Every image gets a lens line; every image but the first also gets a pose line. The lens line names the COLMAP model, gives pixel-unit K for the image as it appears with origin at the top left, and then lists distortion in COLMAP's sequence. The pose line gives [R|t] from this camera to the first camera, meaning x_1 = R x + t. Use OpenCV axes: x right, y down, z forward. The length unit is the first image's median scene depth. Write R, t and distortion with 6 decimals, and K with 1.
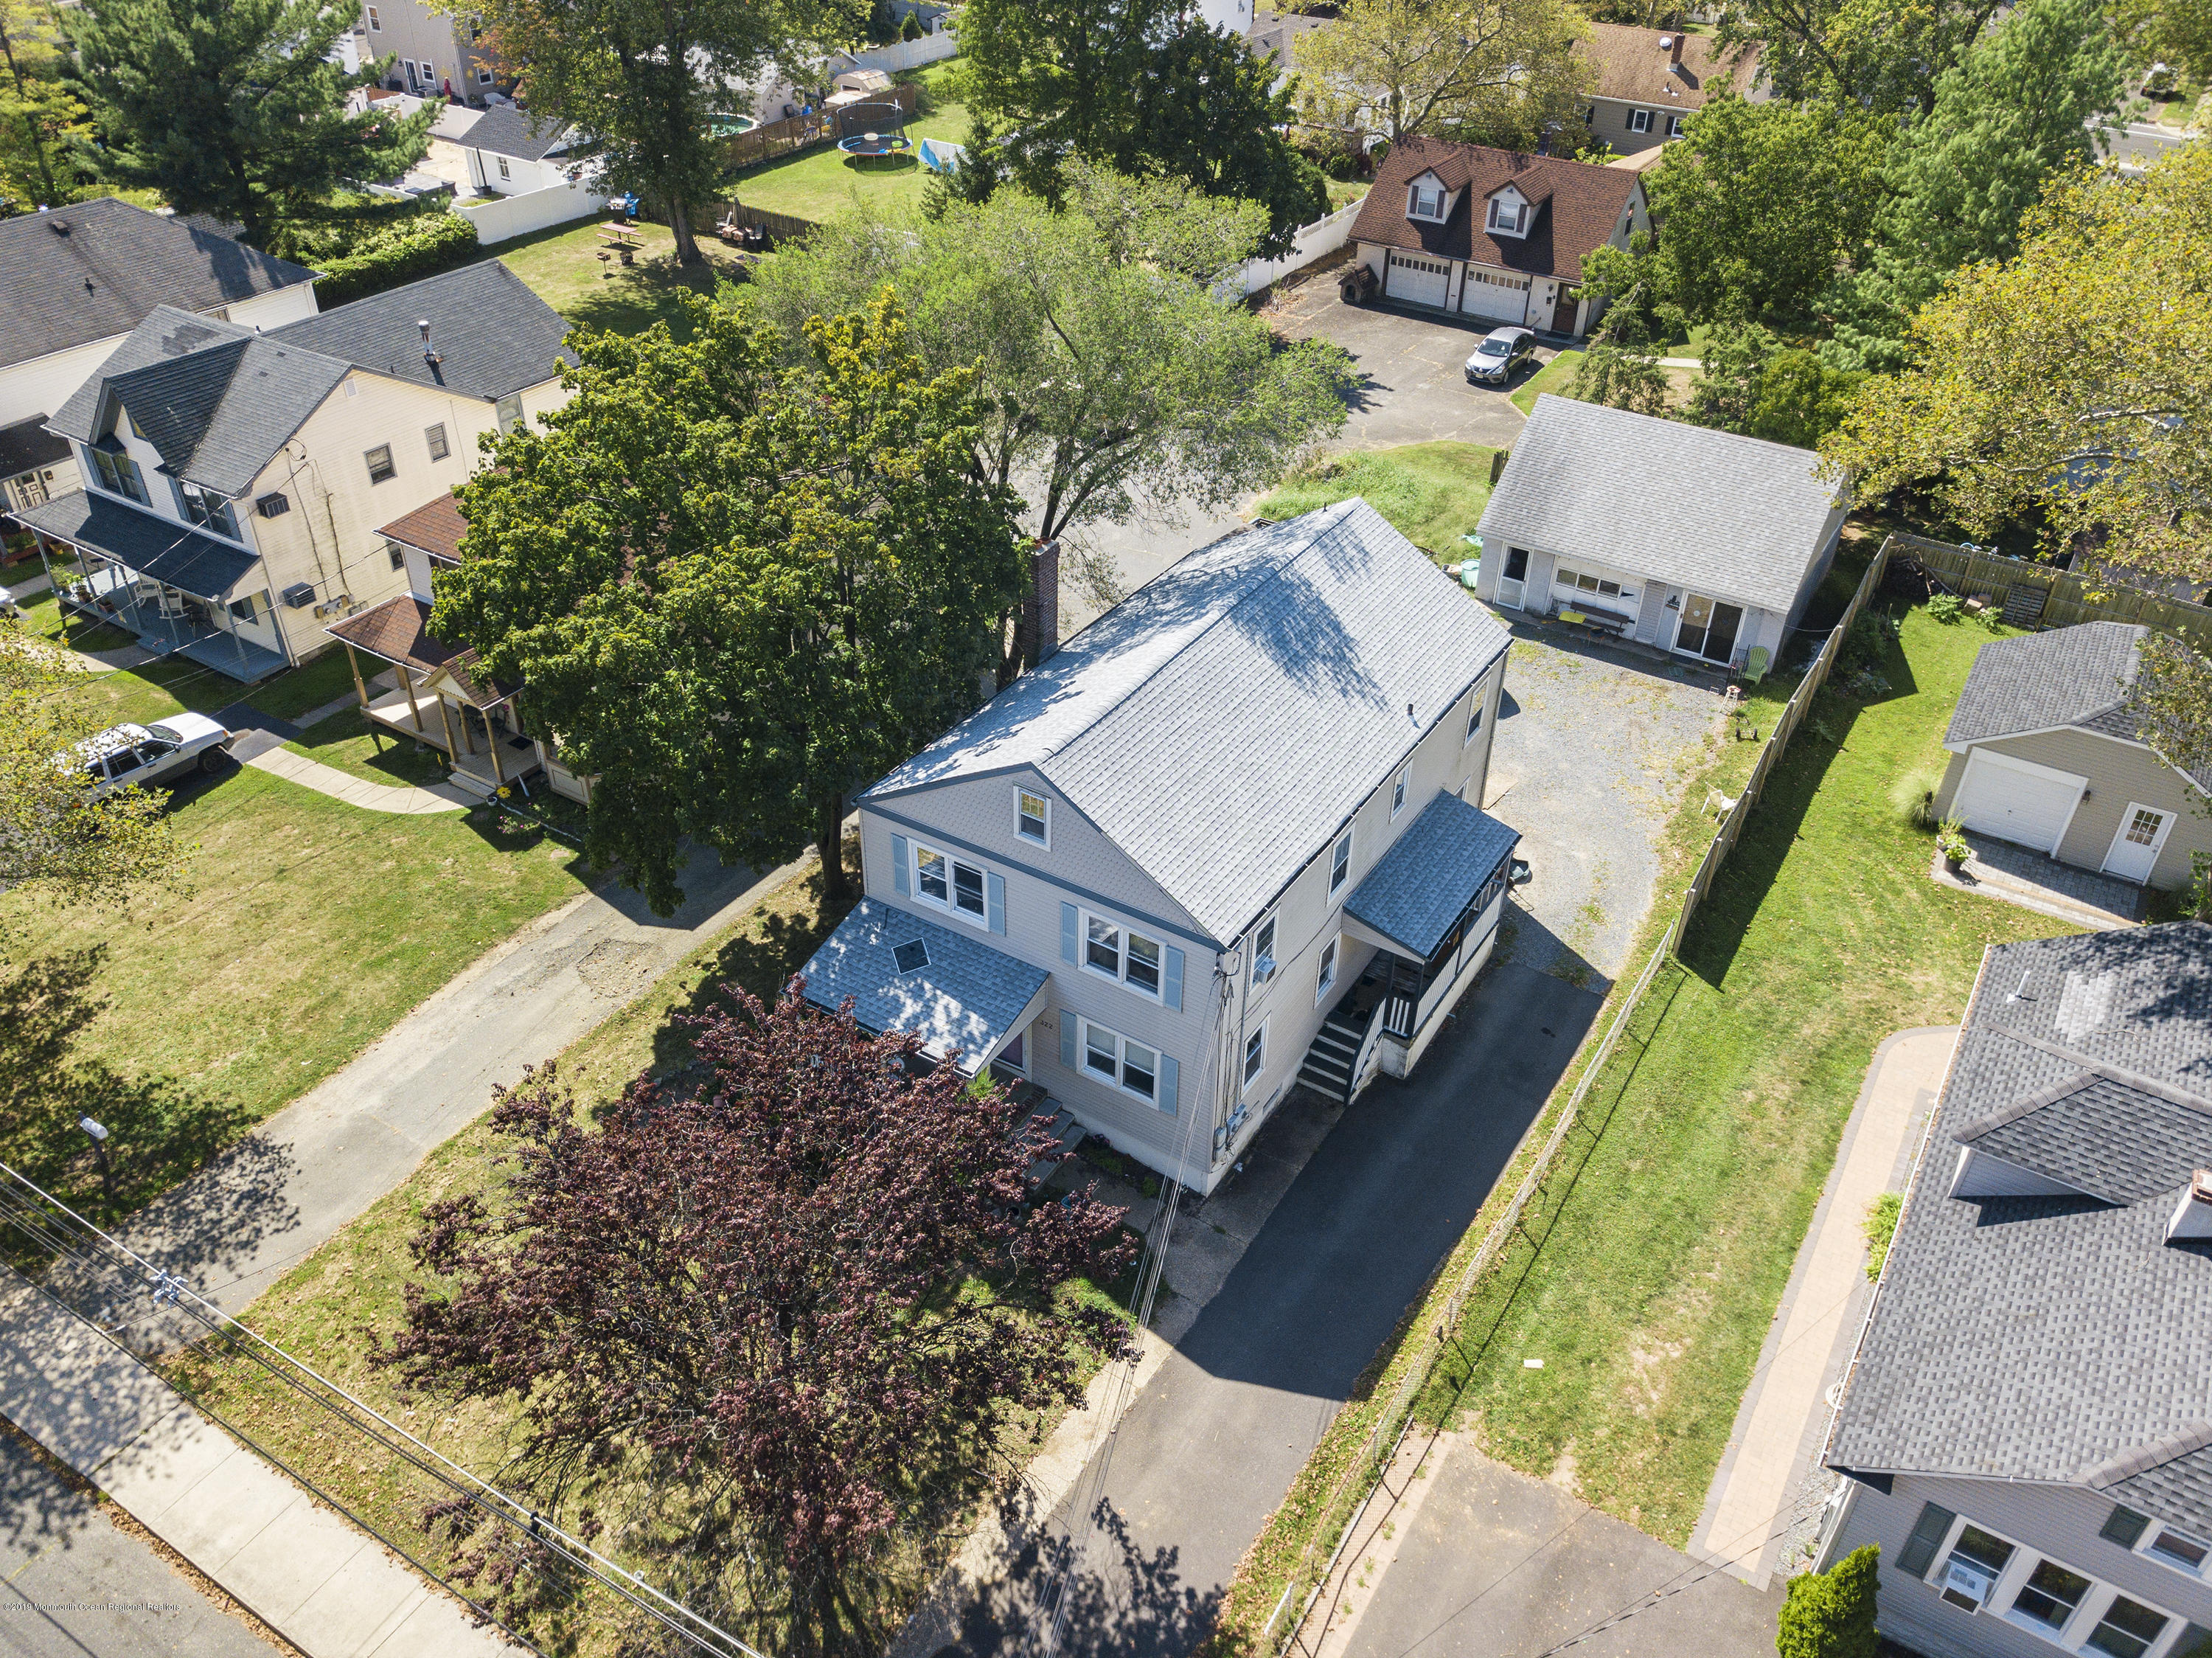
lens RADIAL K [[1707.3, 0, 1120.9], [0, 1707.3, 830.1], [0, 0, 1]] dist [-0.000738, 0.008003]
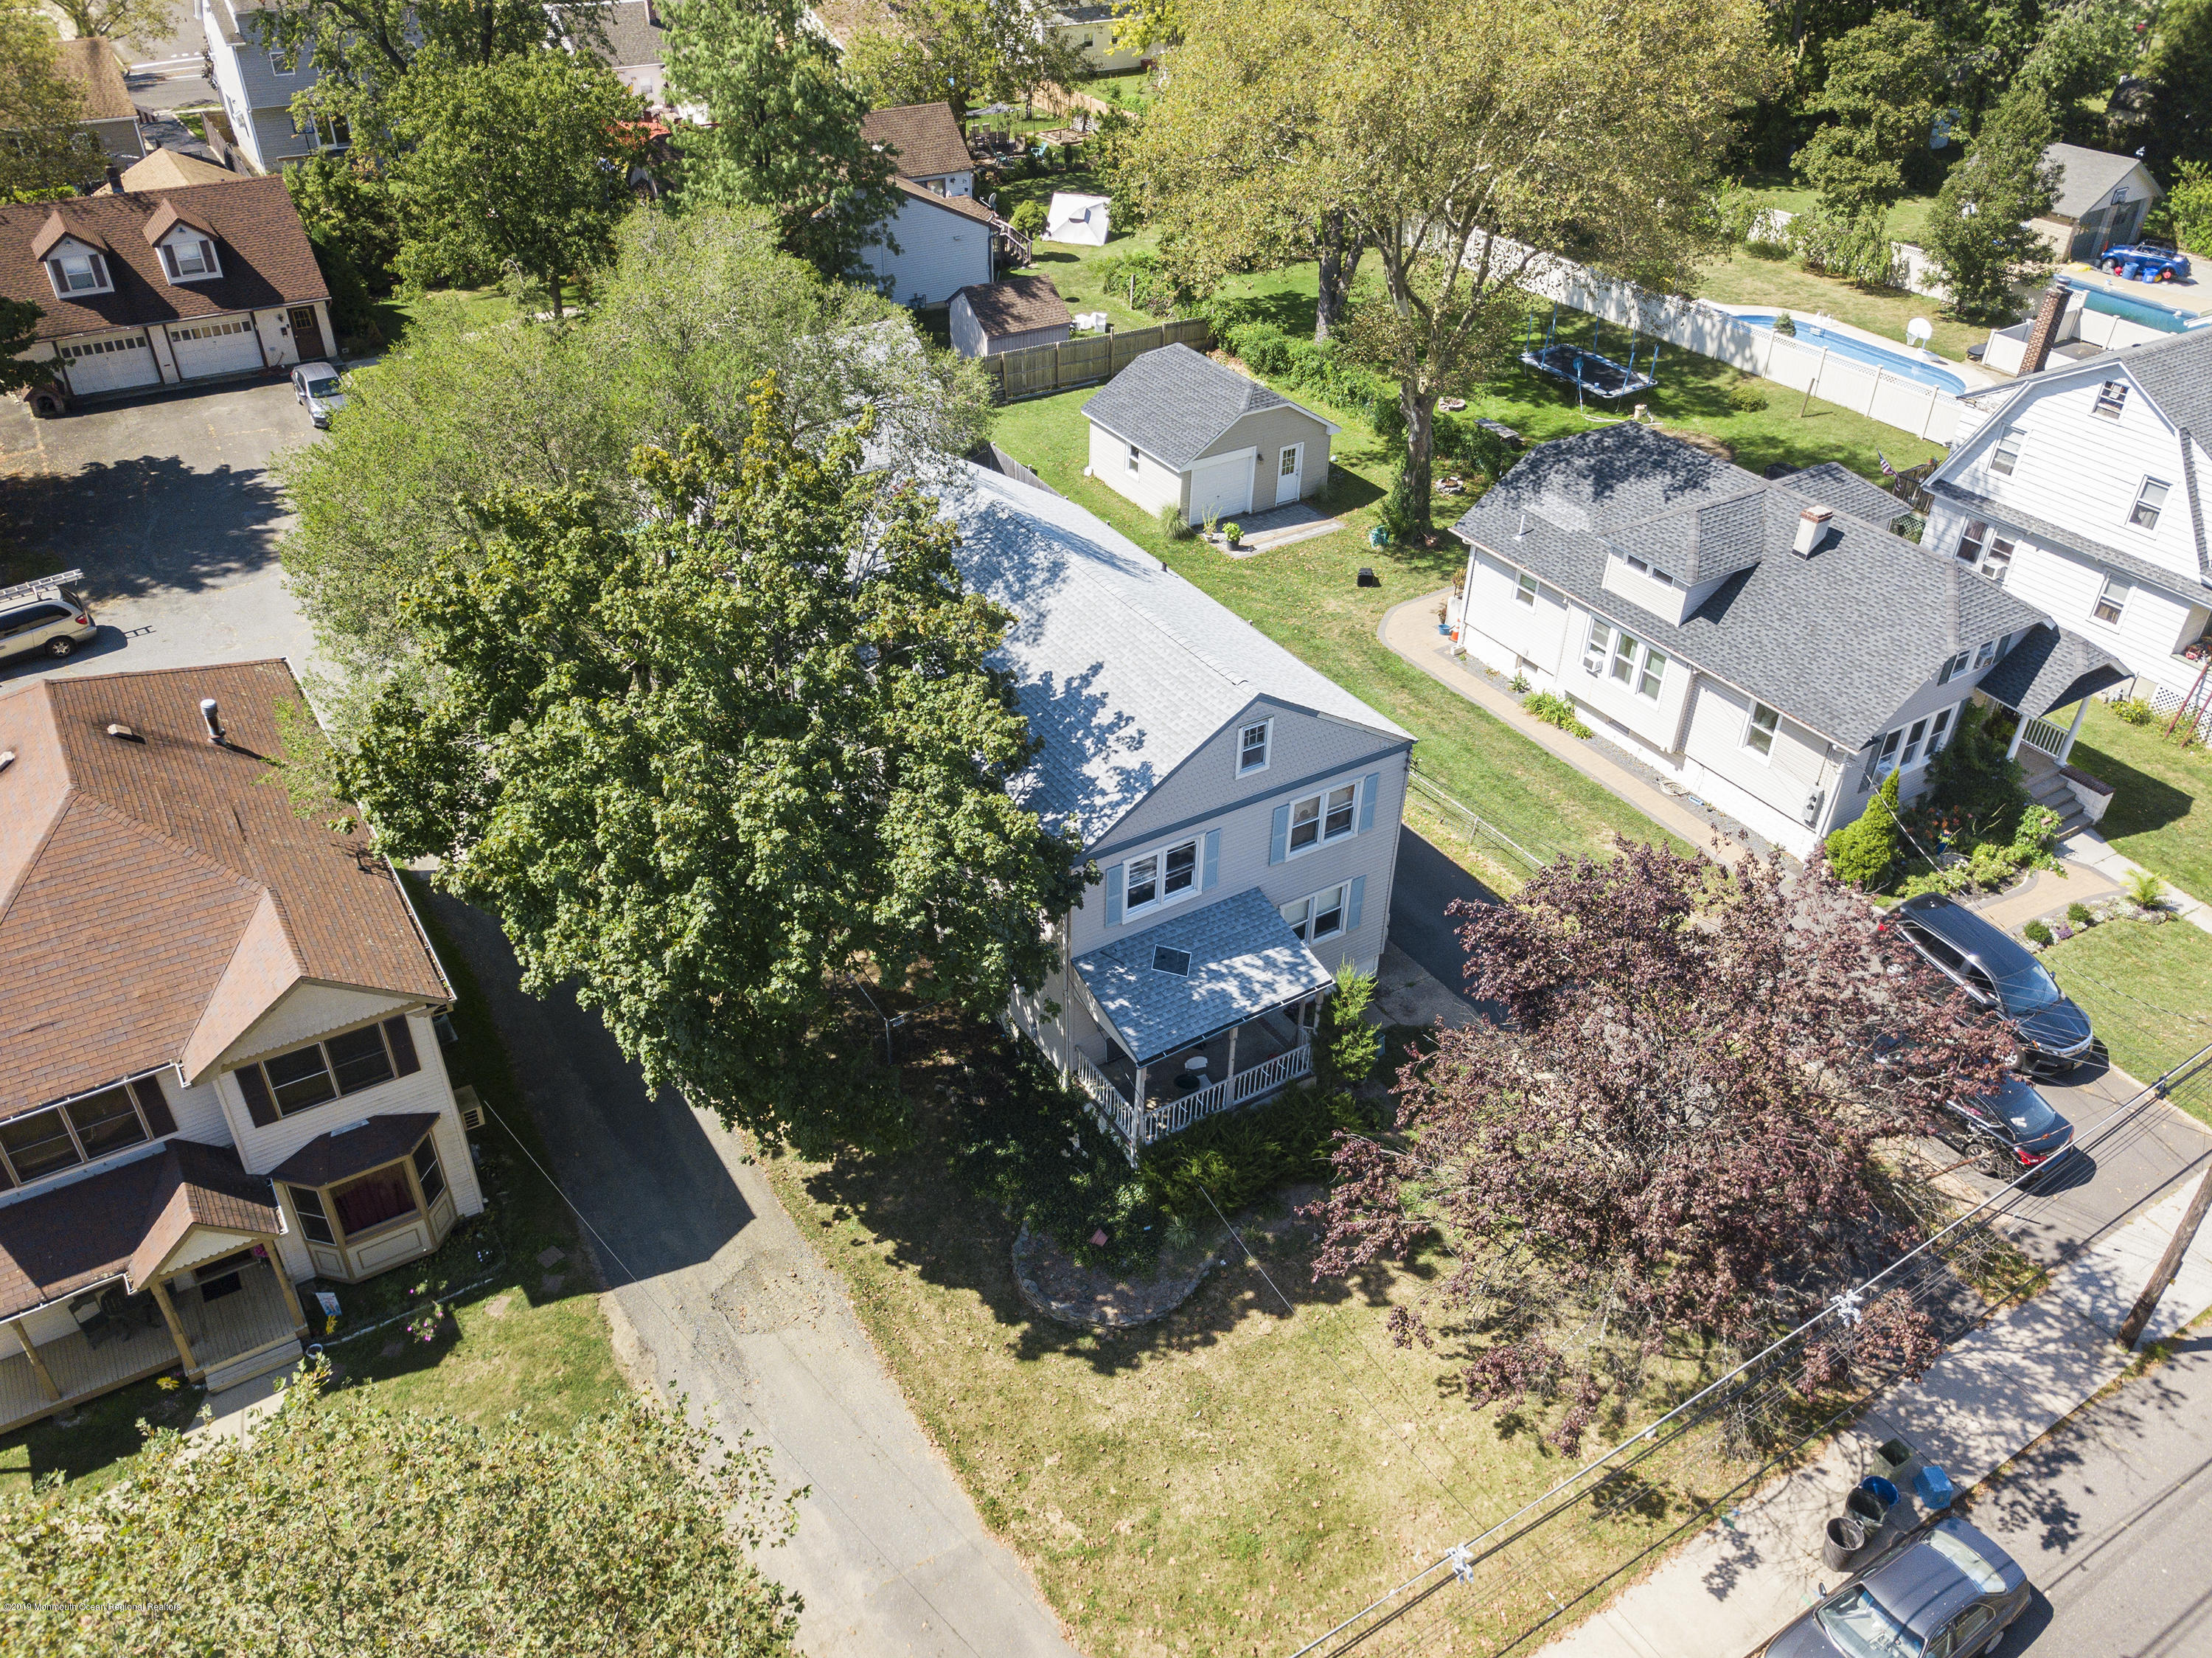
lens RADIAL K [[1702.4, 0, 1121.1], [0, 1702.4, 834.3], [0, 0, 1]] dist [0.008507, -0.004936]
pose [[0.431185, -0.529758, 0.730366, -0.694209], [0.510427, 0.810720, 0.286701, -0.241403], [-0.744005, 0.249177, 0.619973, 0.329154]]
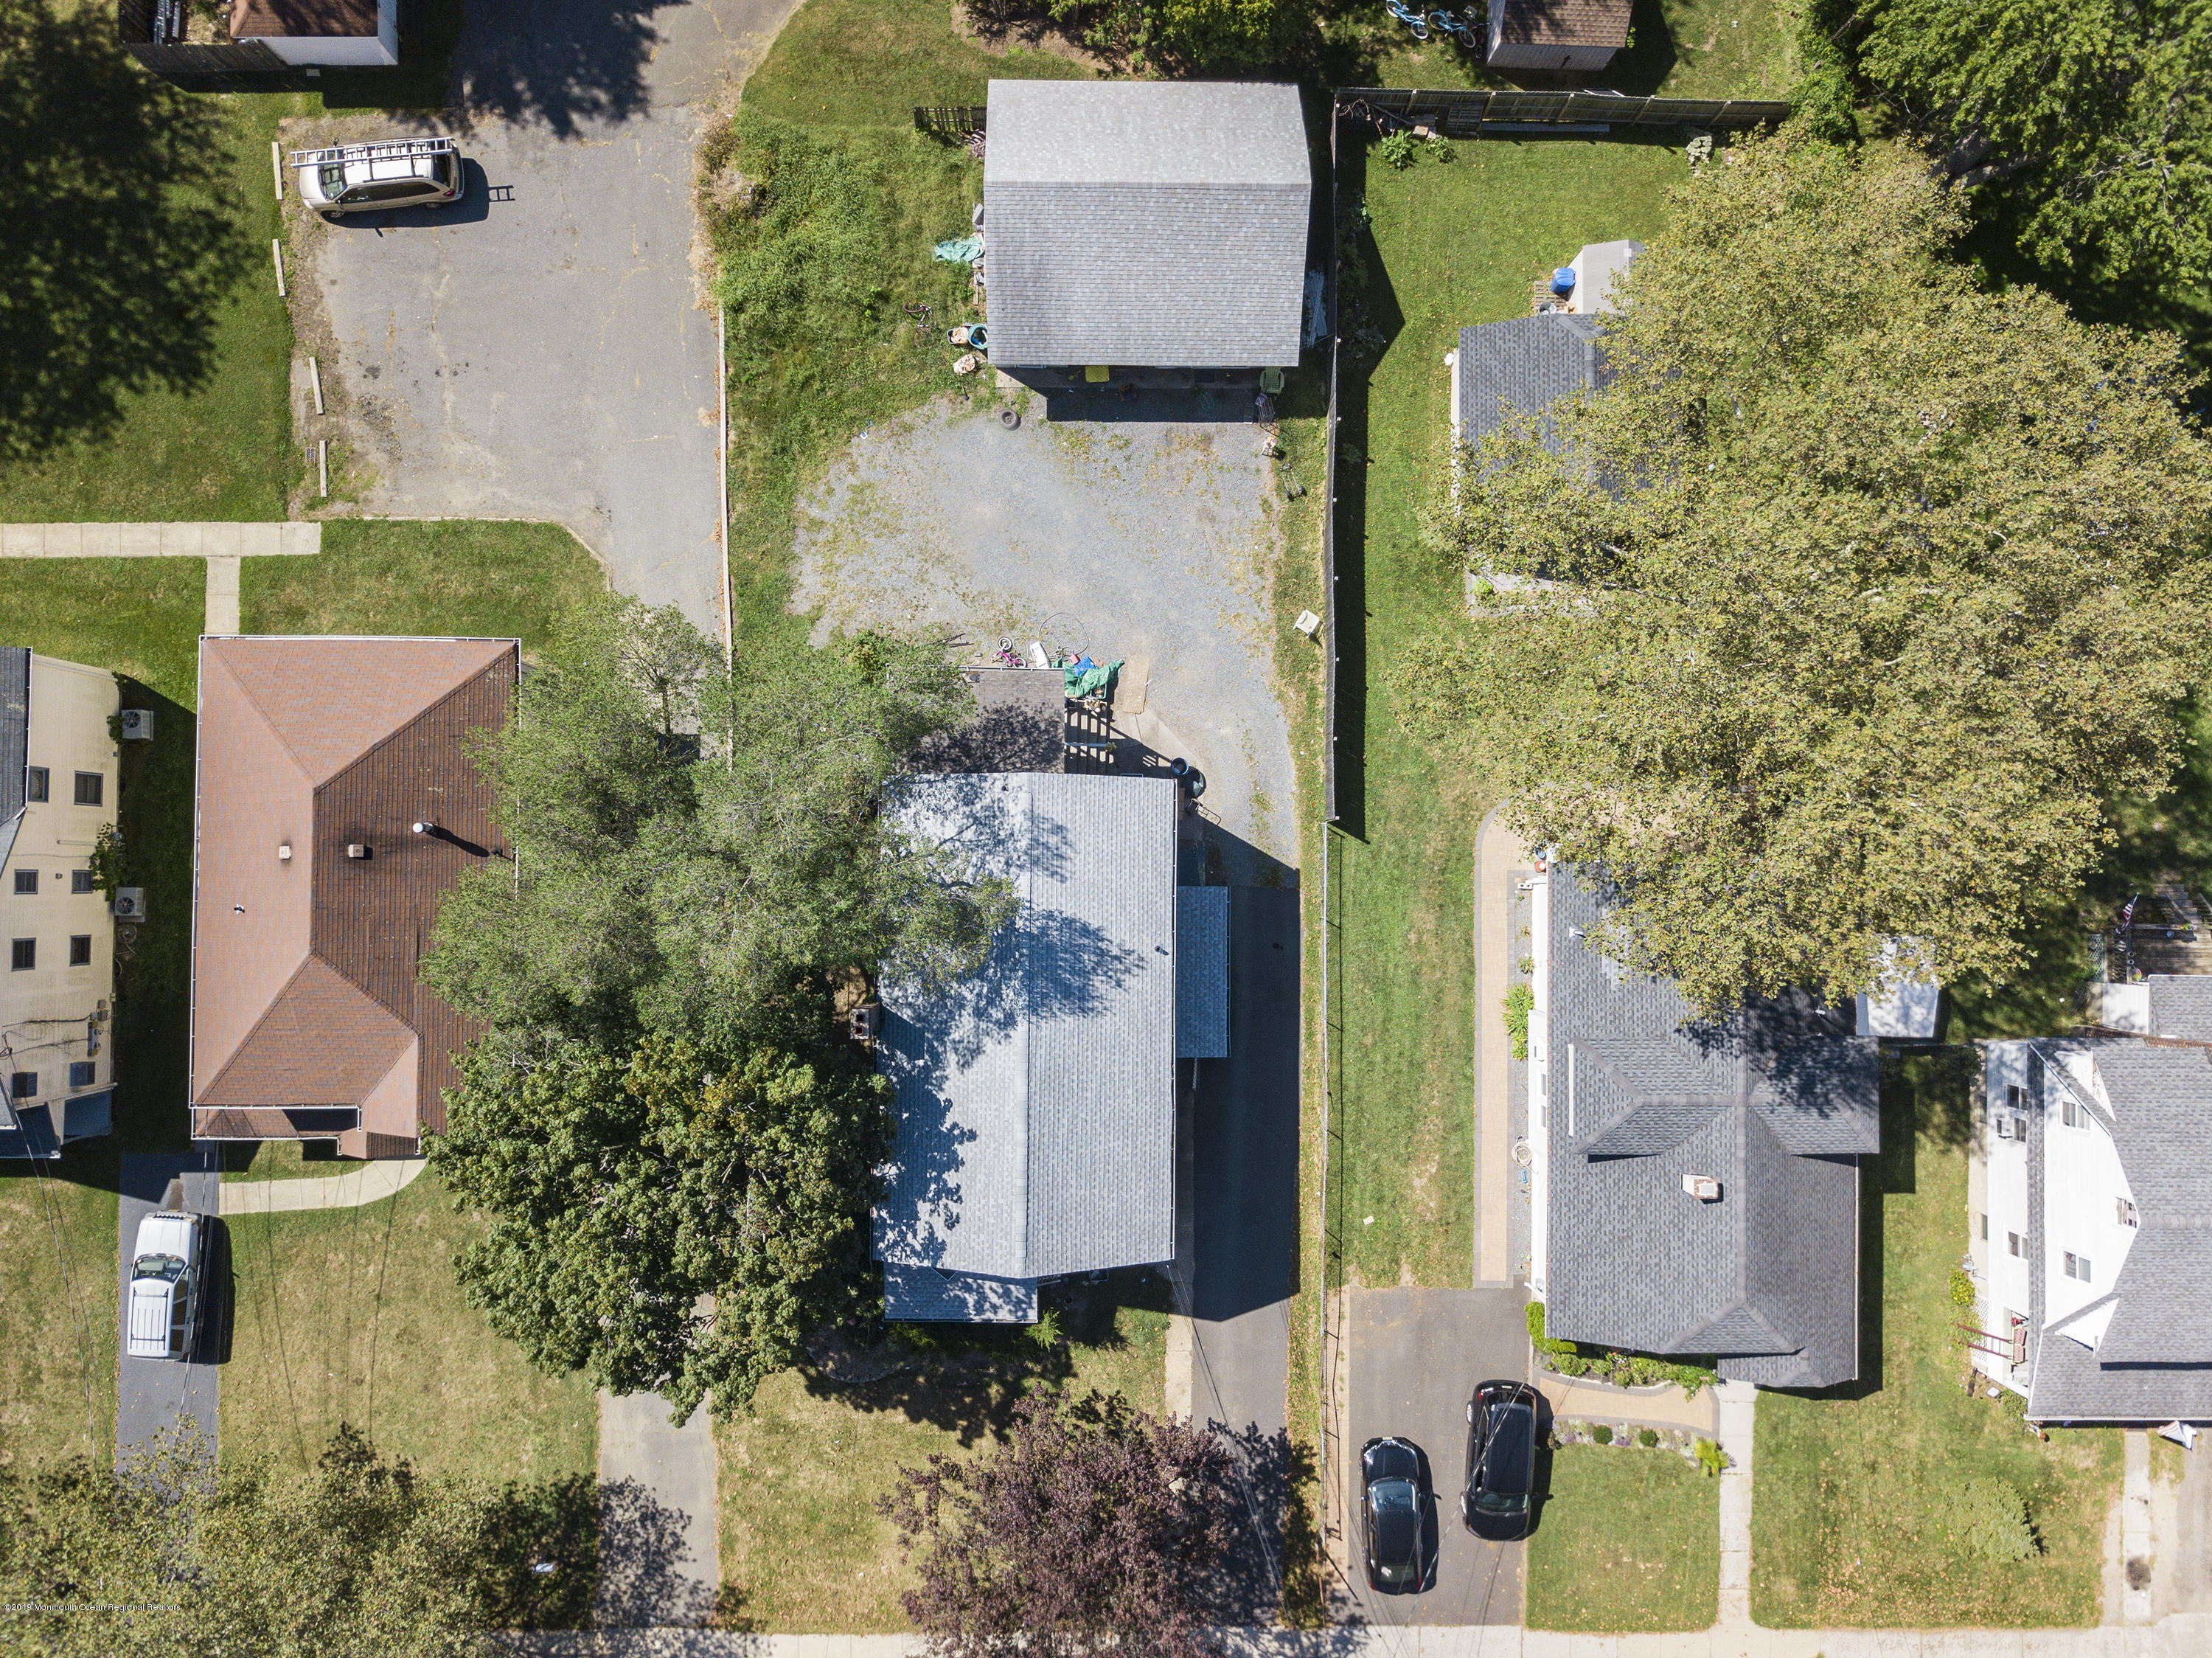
lens RADIAL K [[1702.4, 0, 1121.1], [0, 1702.4, 834.3], [0, 0, 1]] dist [0.008507, -0.004936]
pose [[0.854498, -0.519263, 0.014113, 0.158651], [0.291259, 0.501438, 0.814695, -1.101242], [-0.430117, -0.692045, 0.579718, 0.273663]]
